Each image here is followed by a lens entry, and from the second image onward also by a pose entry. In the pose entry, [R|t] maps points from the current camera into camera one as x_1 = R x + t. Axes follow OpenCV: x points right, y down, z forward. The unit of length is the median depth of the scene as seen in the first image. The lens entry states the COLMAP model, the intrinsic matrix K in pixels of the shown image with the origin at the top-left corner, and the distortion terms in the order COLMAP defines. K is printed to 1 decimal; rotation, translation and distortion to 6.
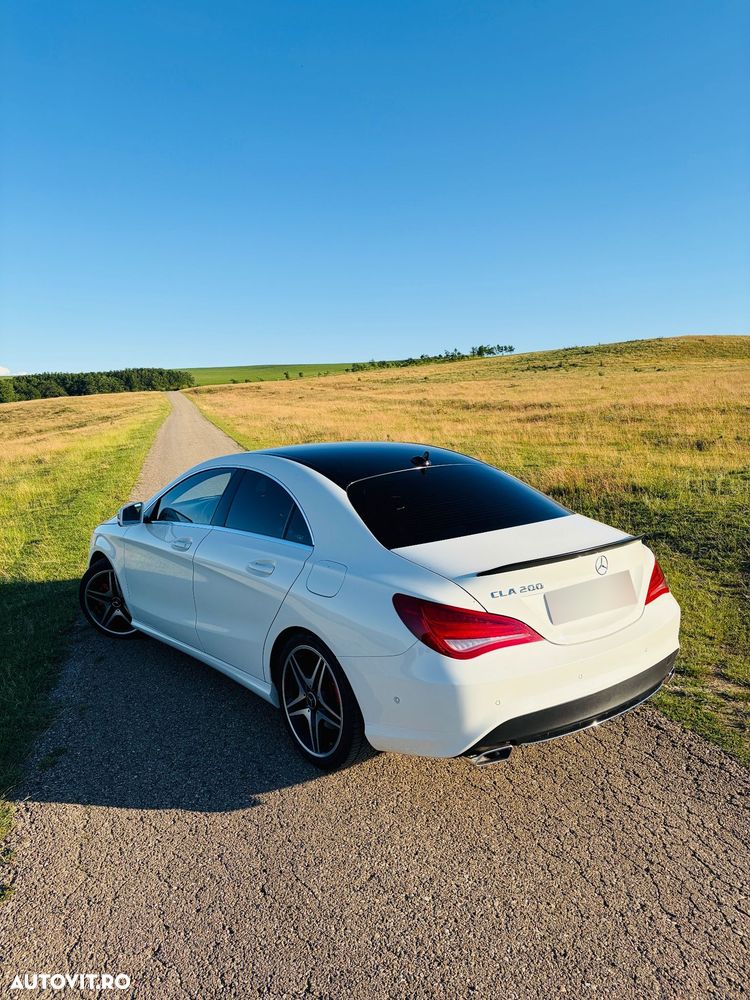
lens RADIAL K [[808.7, 0, 397.7], [0, 808.7, 507.4], [0, 0, 1]] dist [0.045813, -0.033898]
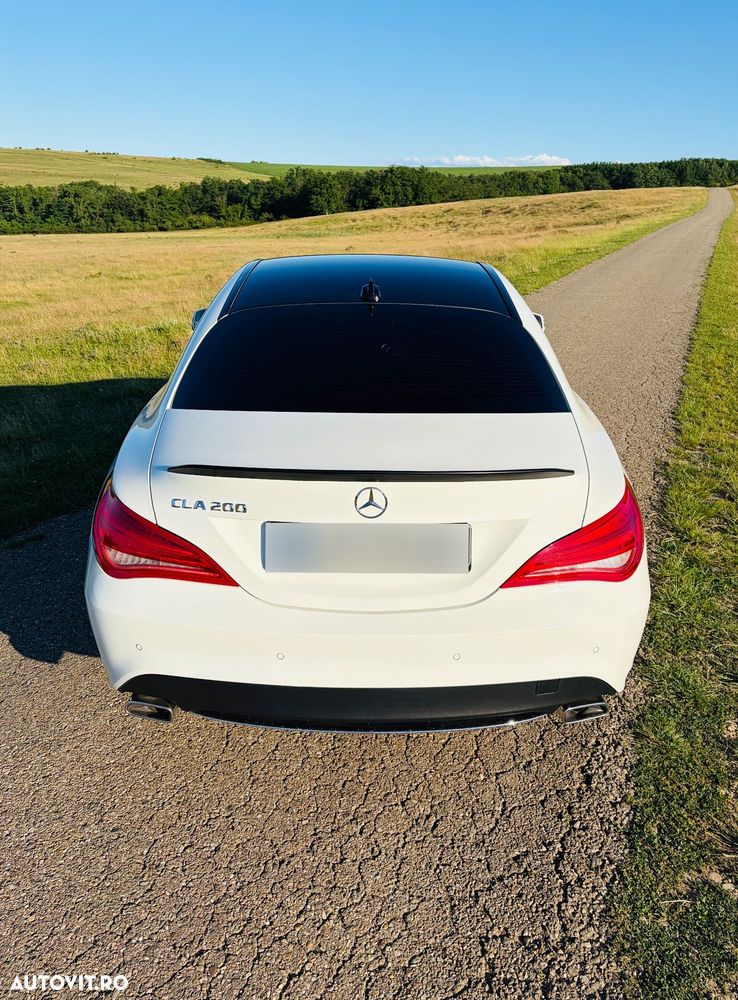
lens RADIAL K [[819.0, 0, 351.7], [0, 819.0, 537.4], [0, 0, 1]] dist [0.012925, 0.013208]
pose [[0.774761, 0.281877, -0.565943, 0.543093], [-0.125927, 0.945980, 0.298770, -0.076142], [0.619587, -0.160208, 0.768404, 0.482002]]
